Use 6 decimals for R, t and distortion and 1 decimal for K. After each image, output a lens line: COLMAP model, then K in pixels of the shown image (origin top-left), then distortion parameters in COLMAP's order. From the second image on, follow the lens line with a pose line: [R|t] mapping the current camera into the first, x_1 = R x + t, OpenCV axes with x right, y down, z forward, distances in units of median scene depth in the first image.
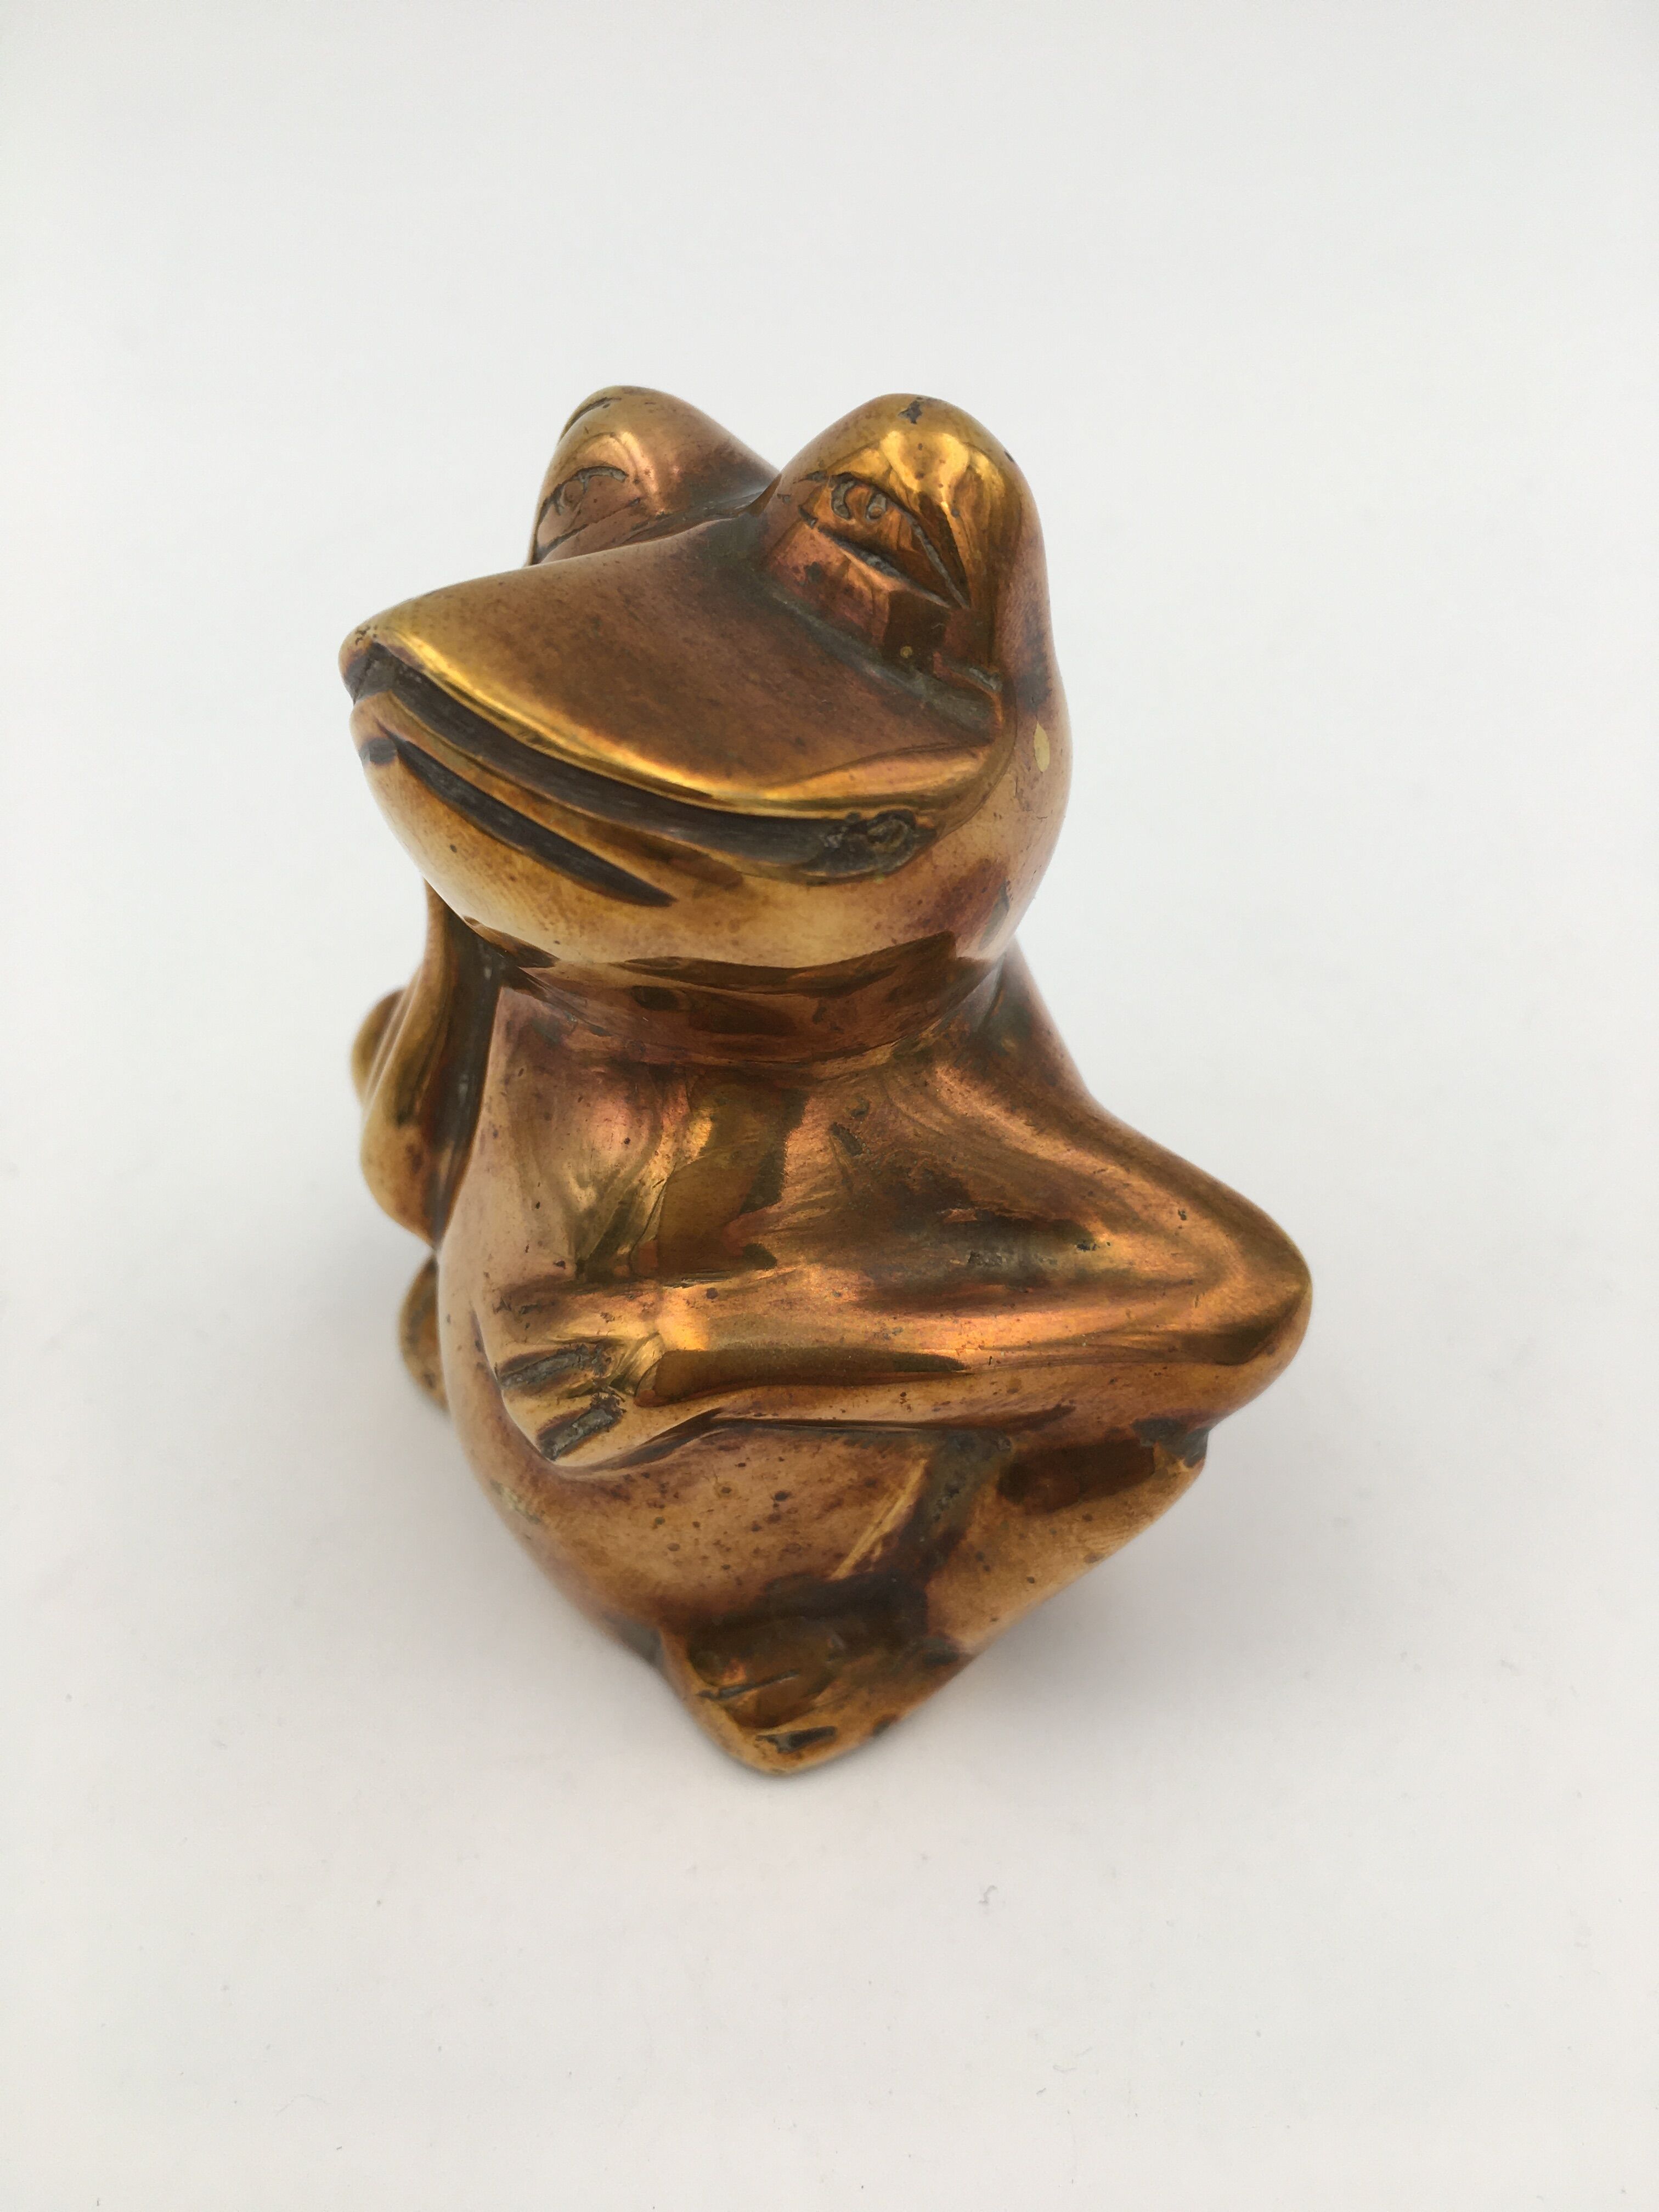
lens RADIAL K [[1936.2, 0, 829.5], [0, 1936.2, 1106.0], [0, 0, 1]] dist [-0.005100, -0.001350]
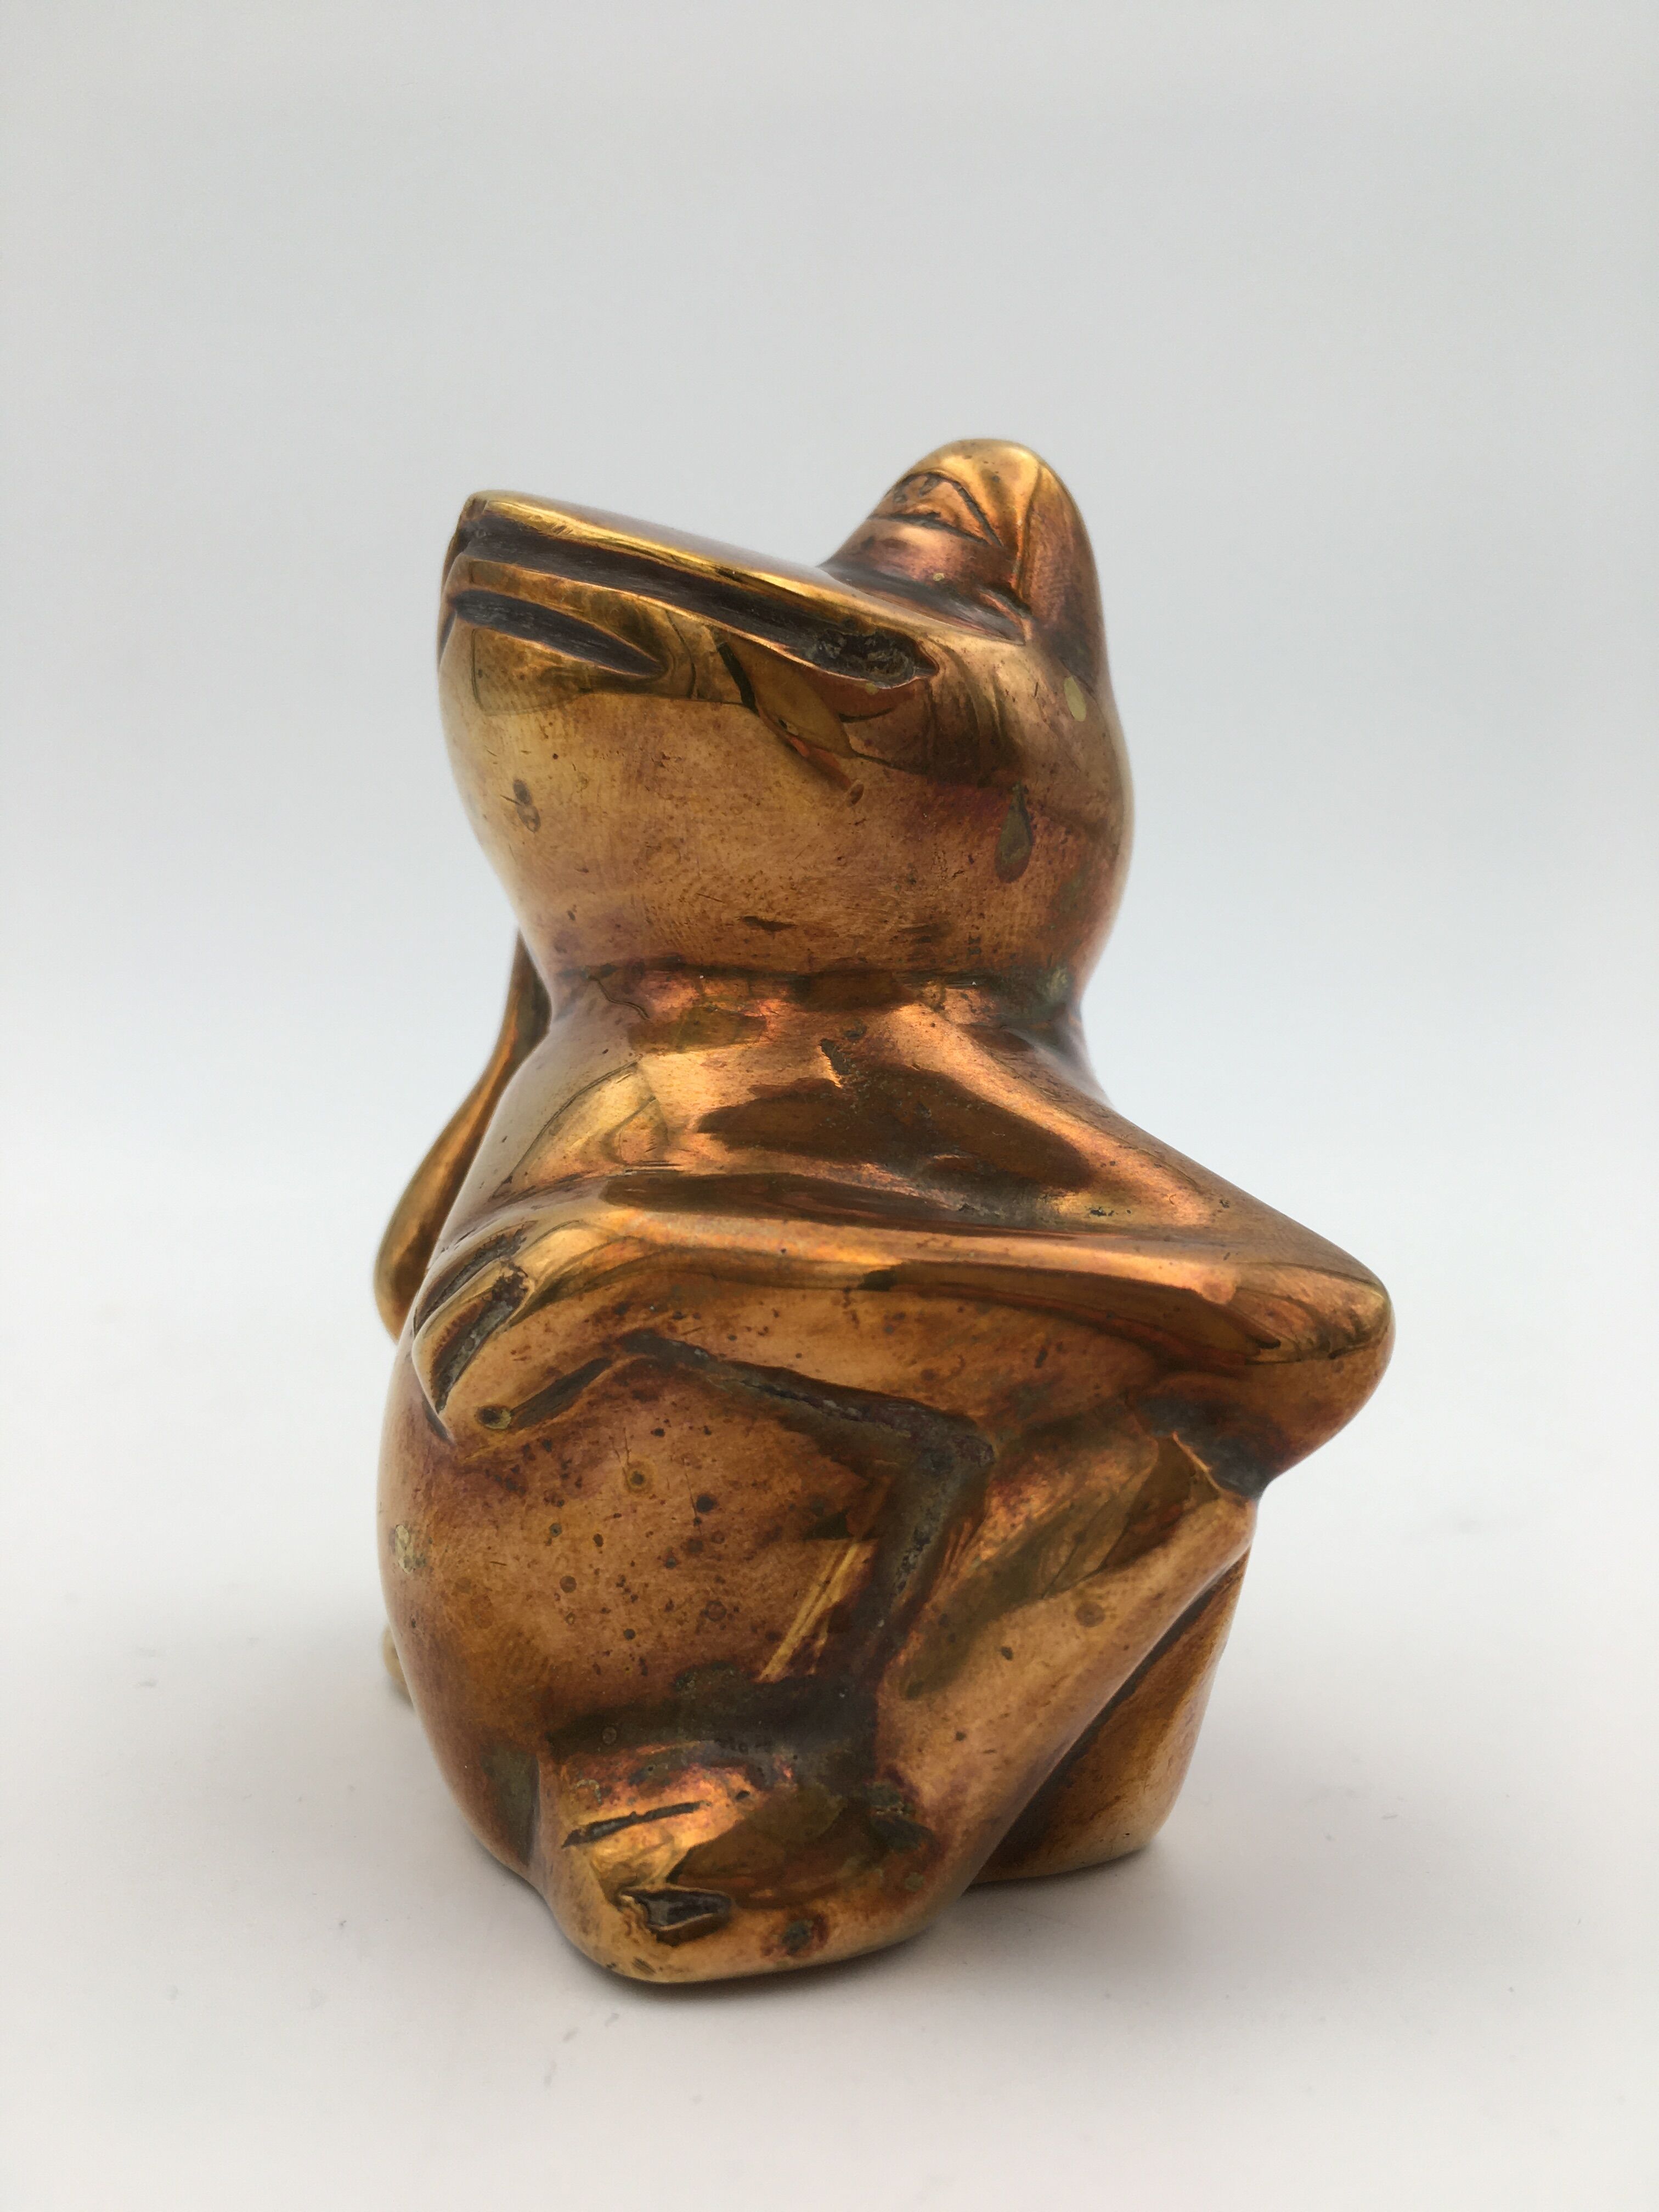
lens RADIAL K [[1983.8, 0, 829.5], [0, 1983.8, 1106.0], [0, 0, 1]] dist [0.000755, -0.002519]
pose [[0.975646, 0.049305, -0.213740, 0.192815], [-0.165743, 0.803976, -0.571098, 0.529683], [0.143684, 0.592615, 0.792567, 0.259693]]
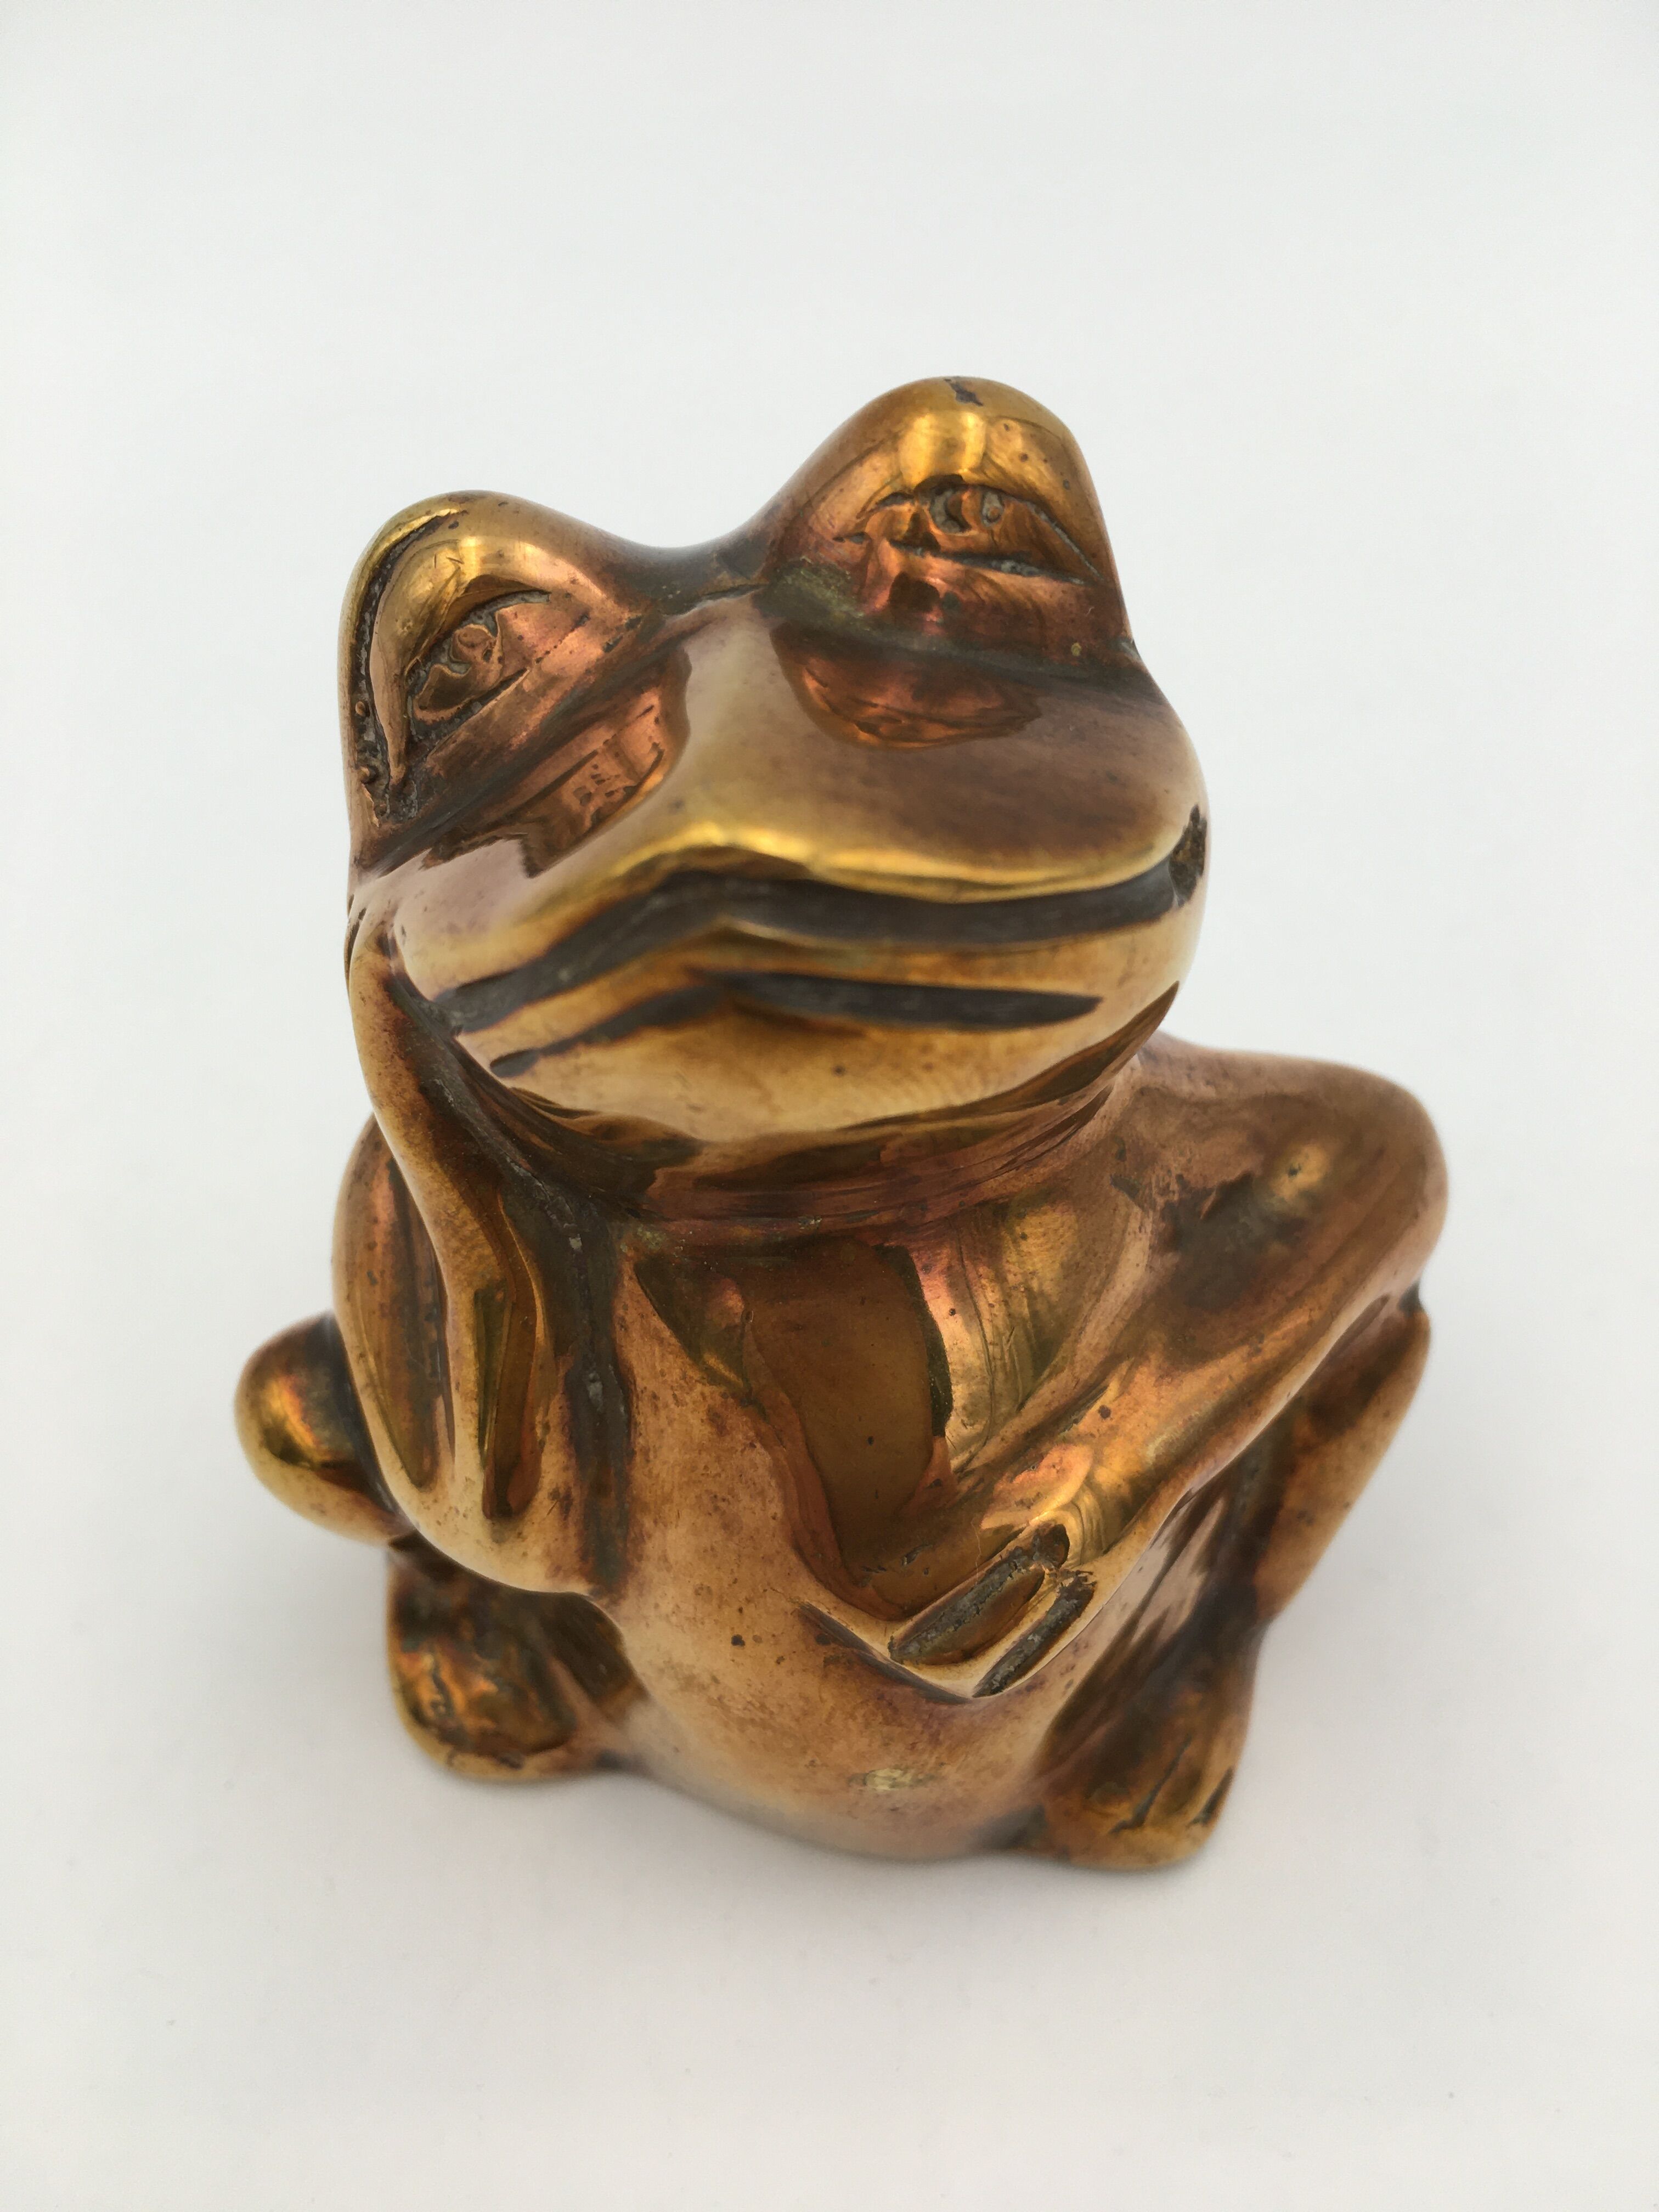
lens RADIAL K [[1983.8, 0, 829.5], [0, 1983.8, 1106.0], [0, 0, 1]] dist [0.000755, -0.002519]
pose [[0.733938, -0.458210, 0.501376, -0.500680], [0.450427, 0.880851, 0.145659, -0.197031], [-0.508380, 0.118928, 0.852881, 0.259486]]
